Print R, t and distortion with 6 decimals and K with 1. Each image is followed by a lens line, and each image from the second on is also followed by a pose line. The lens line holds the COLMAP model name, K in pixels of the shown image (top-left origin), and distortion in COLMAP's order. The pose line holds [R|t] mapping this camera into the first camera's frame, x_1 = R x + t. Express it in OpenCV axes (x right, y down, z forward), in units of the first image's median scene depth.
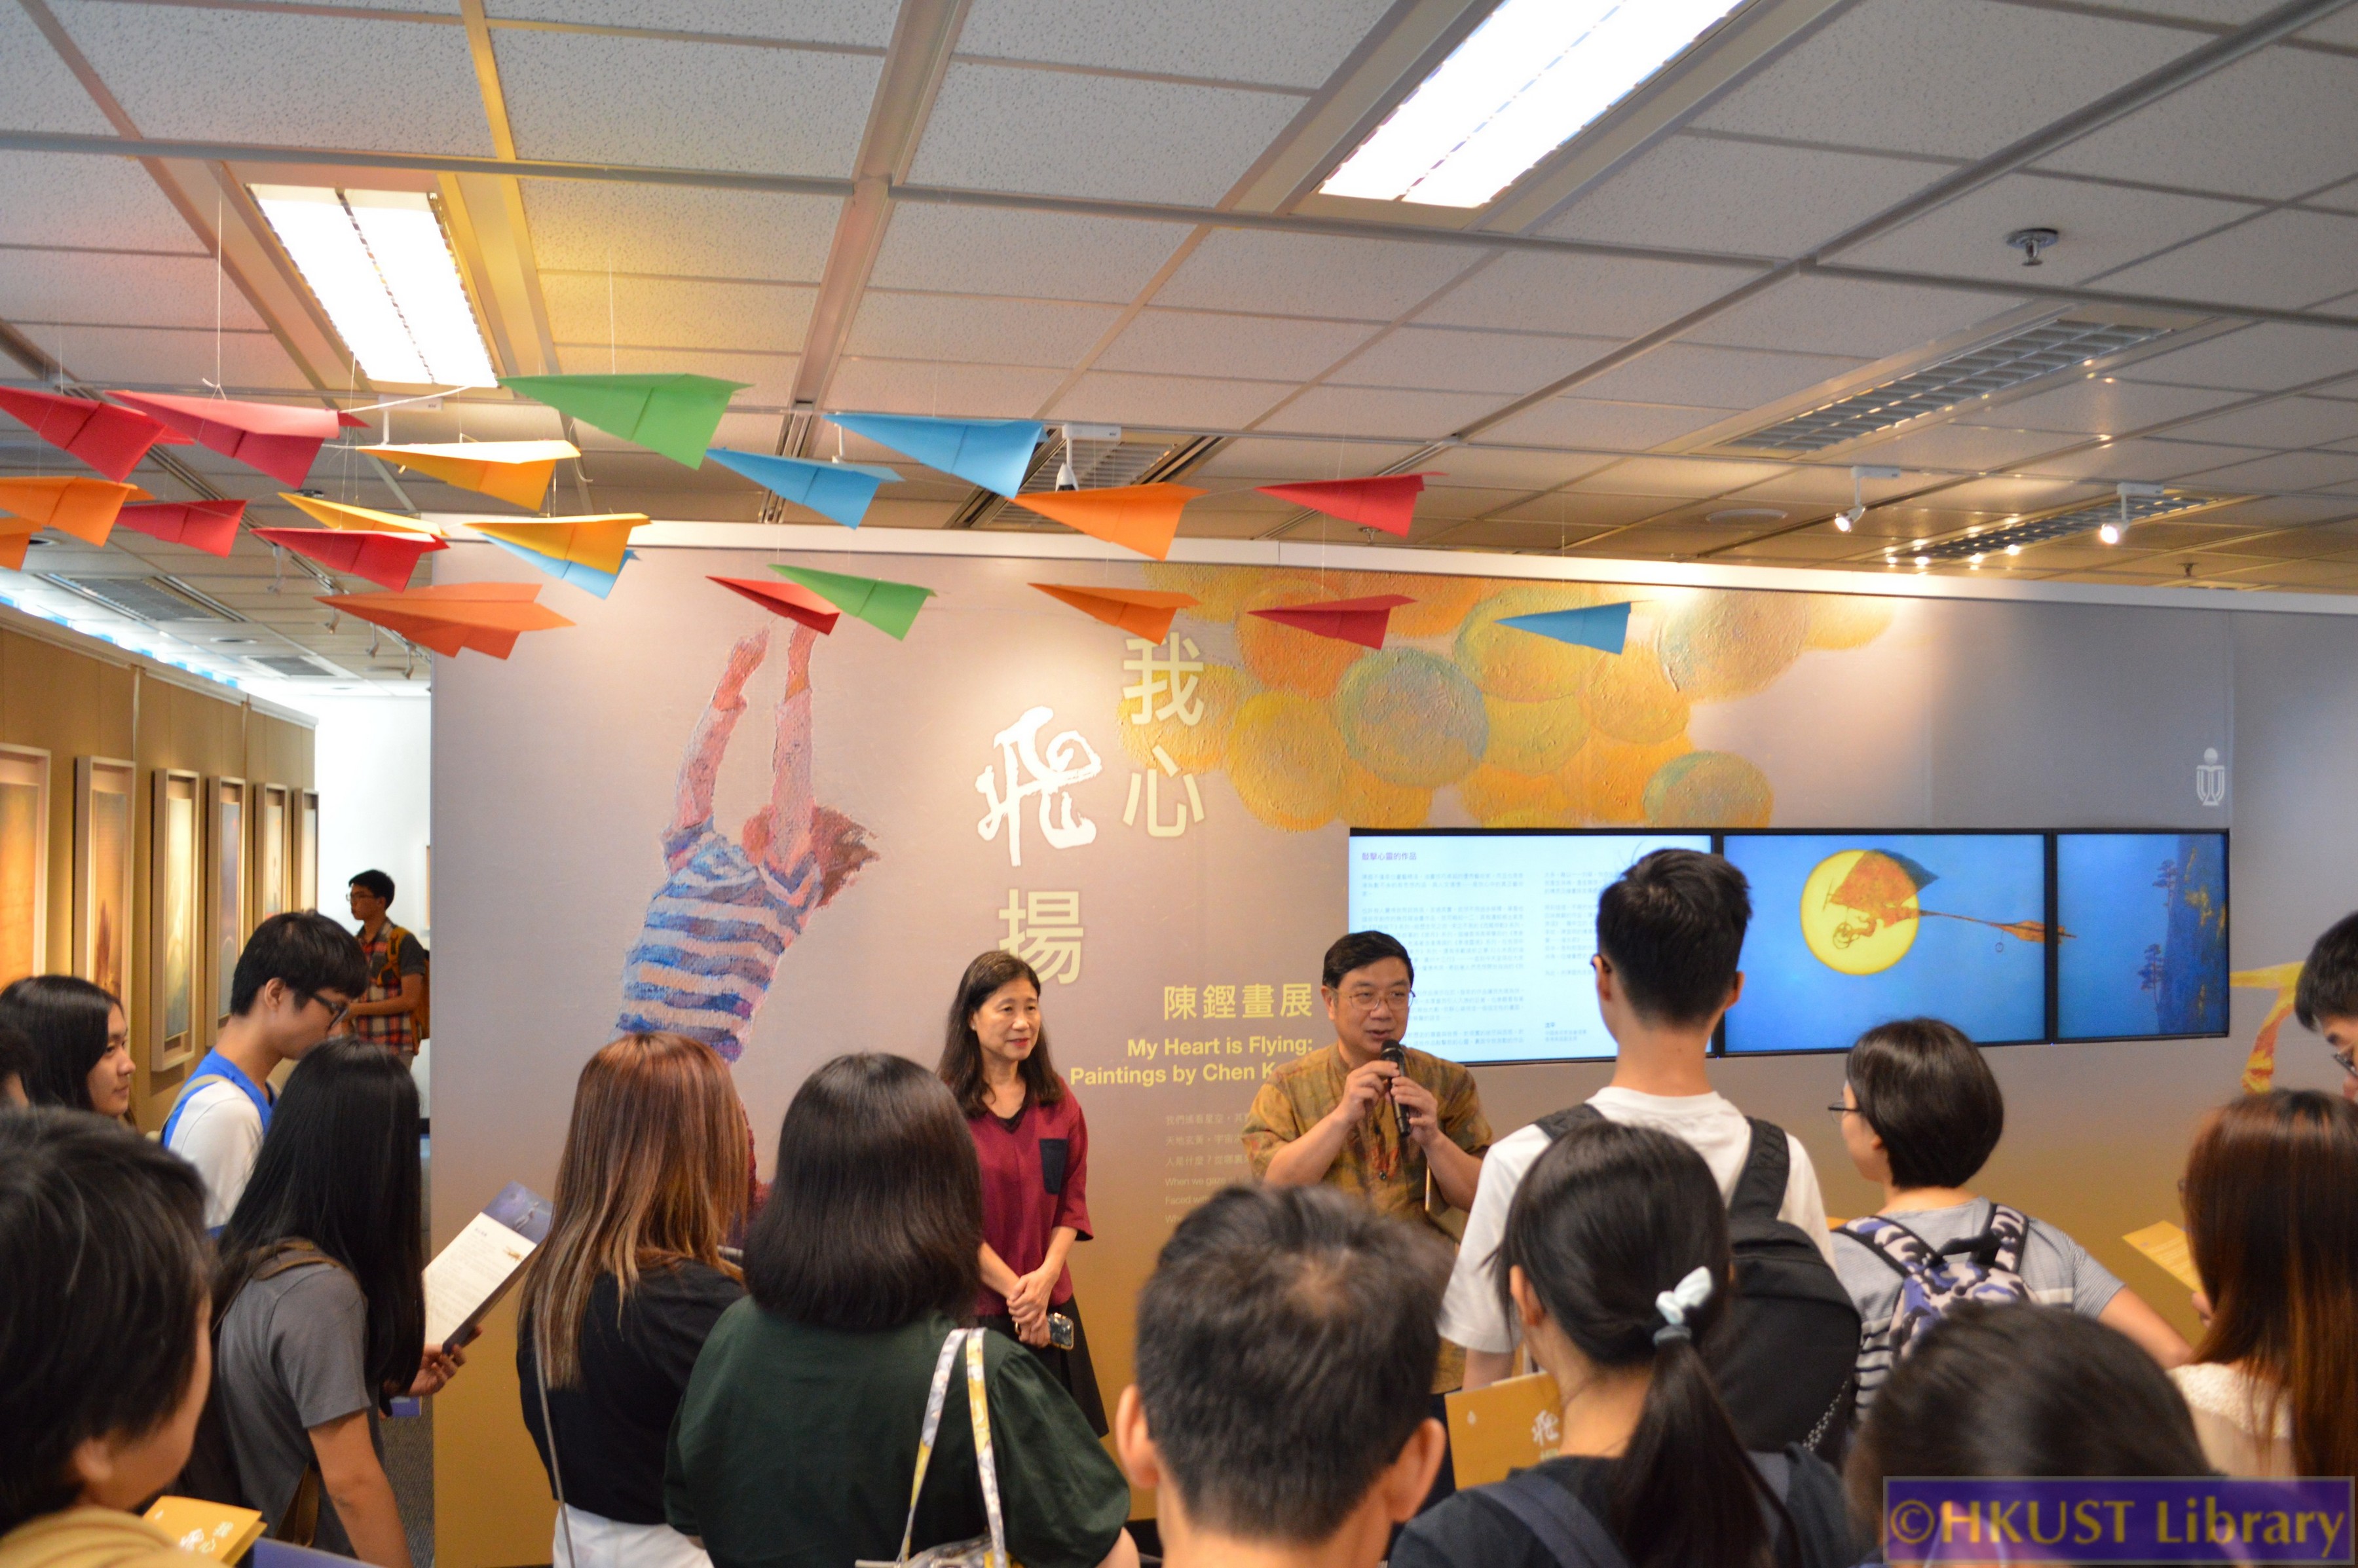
lens RADIAL K [[1961.9, 0, 1185.2], [0, 1961.9, 788.7], [0, 0, 1]] dist [0.001515, -0.002931]
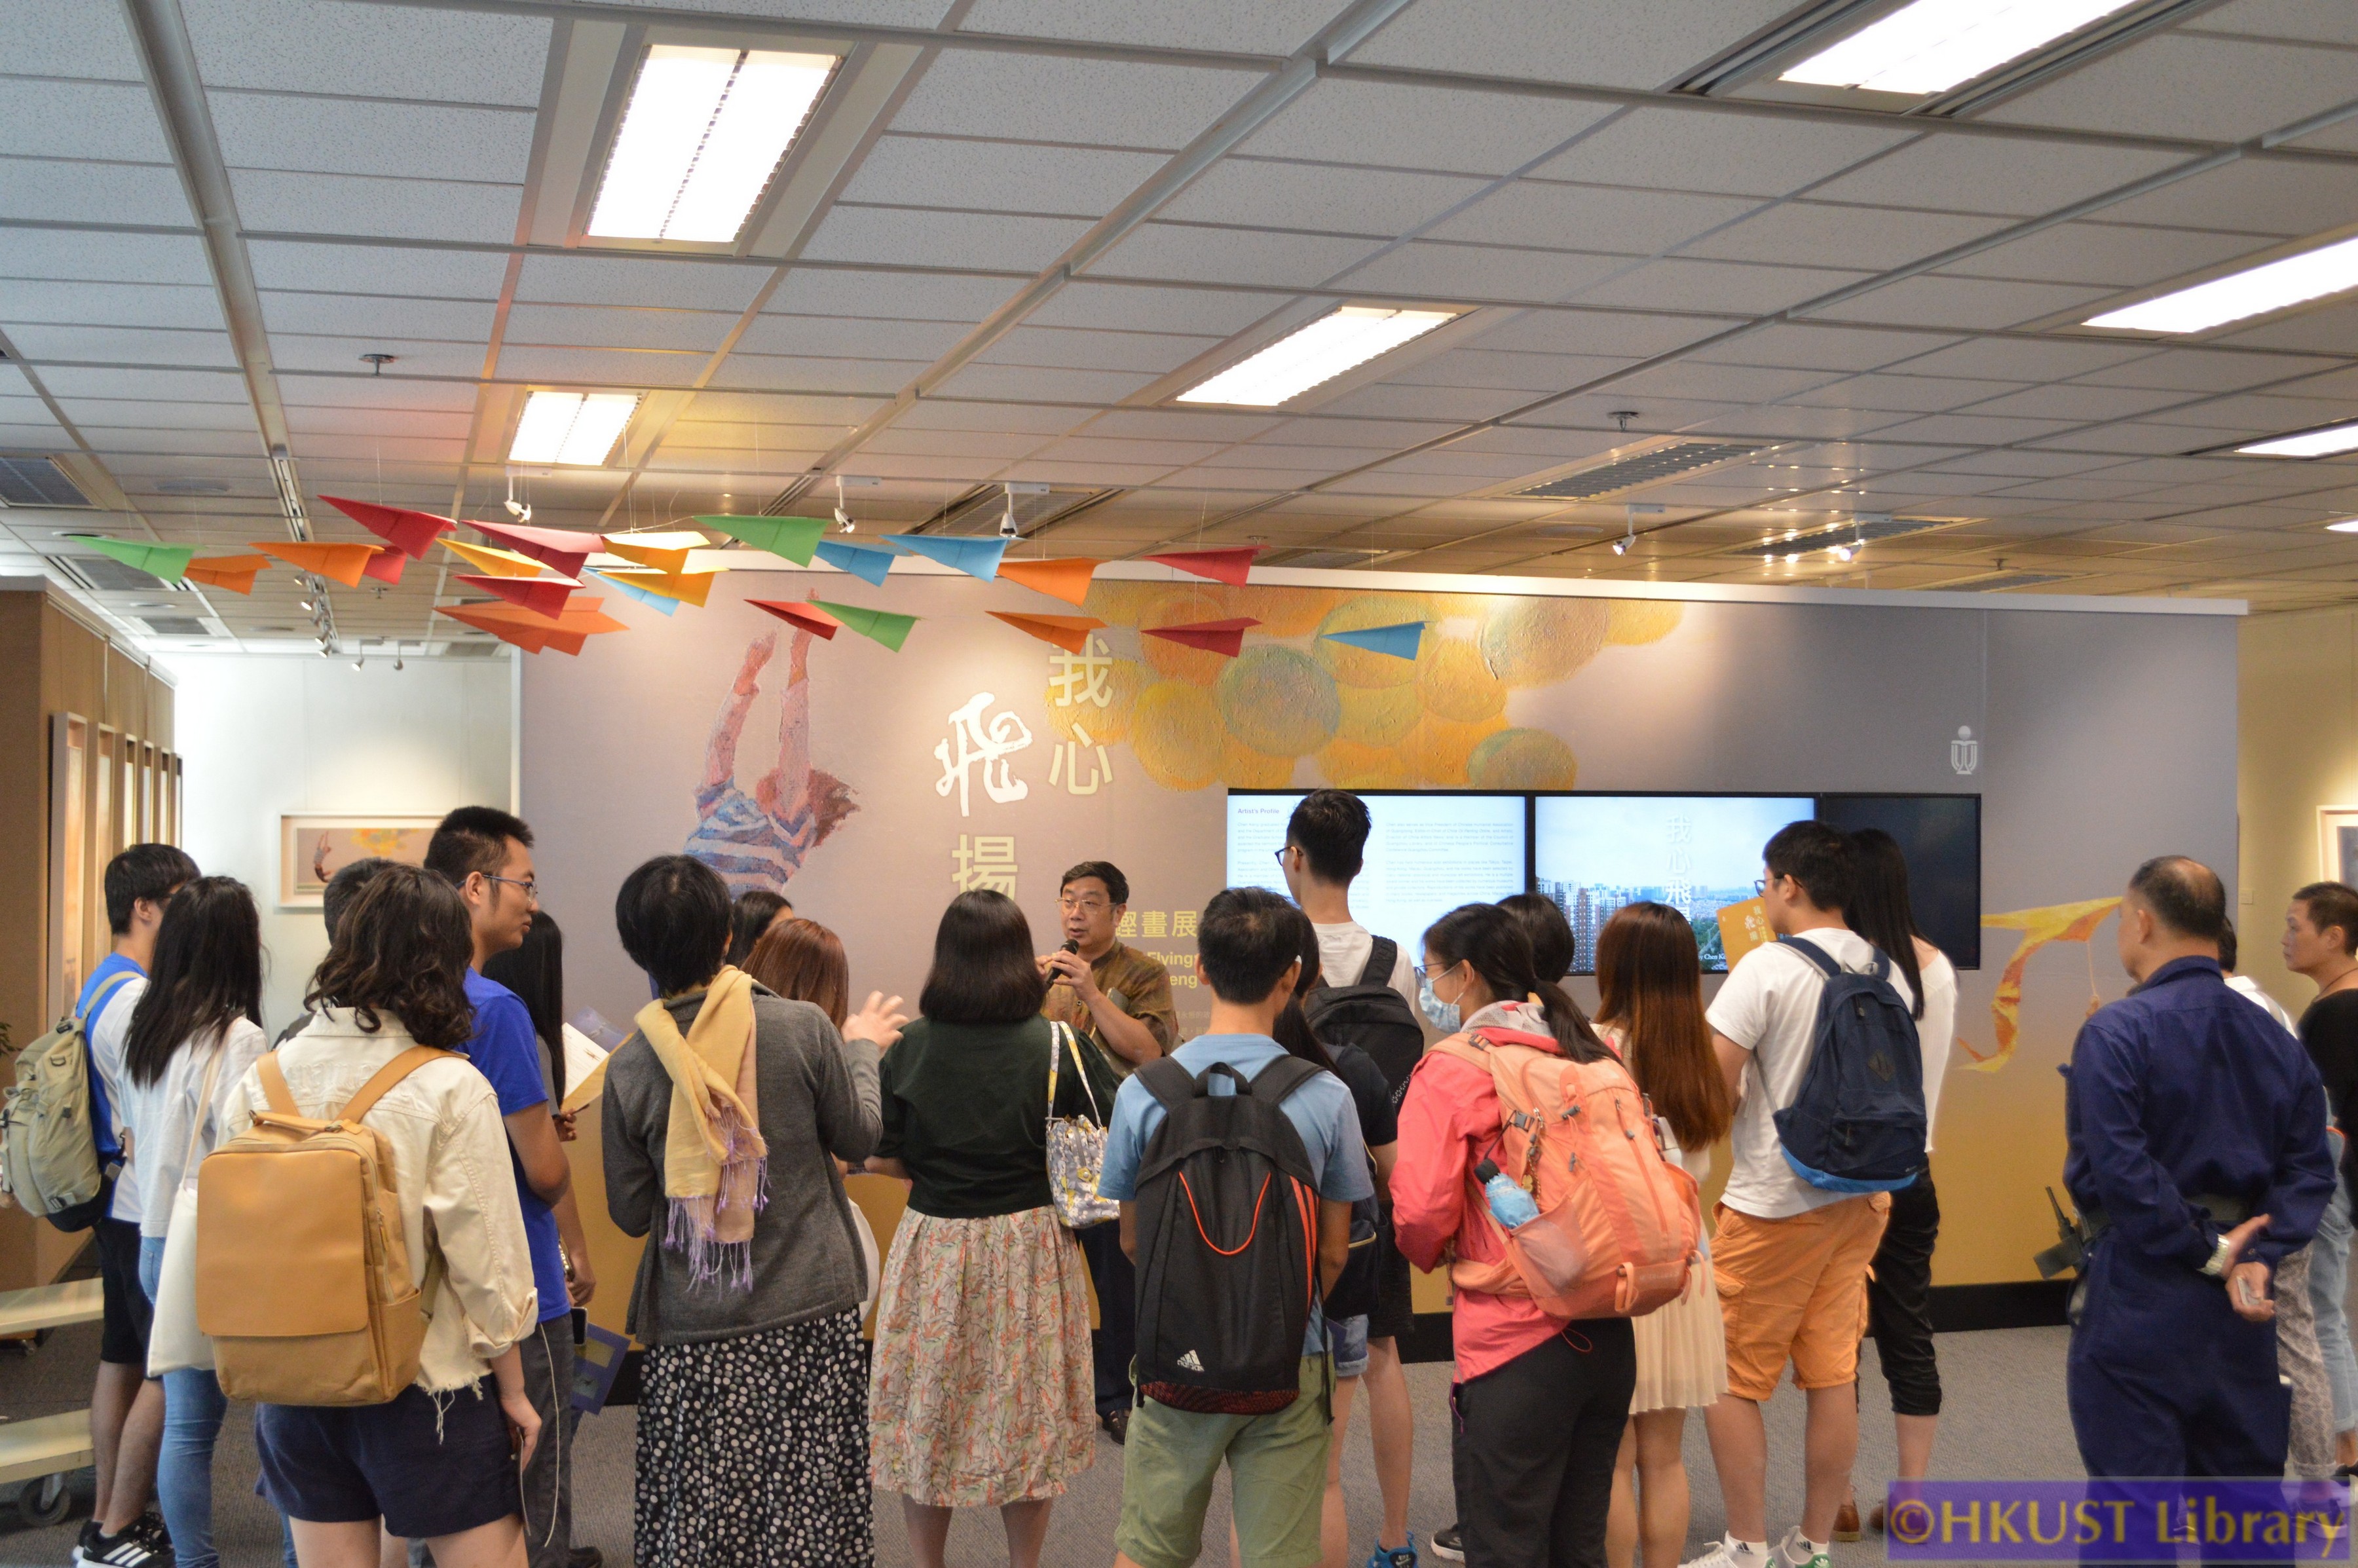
lens RADIAL K [[2794.9, 0, 1172.9], [0, 2794.9, 789.1], [0, 0, 1]] dist [-0.016731, 0.000000]
pose [[0.999778, 0.004449, 0.020612, 0.011900], [-0.004759, 0.999876, 0.015003, -0.006646], [-0.020543, -0.015097, 0.999675, -0.832274]]
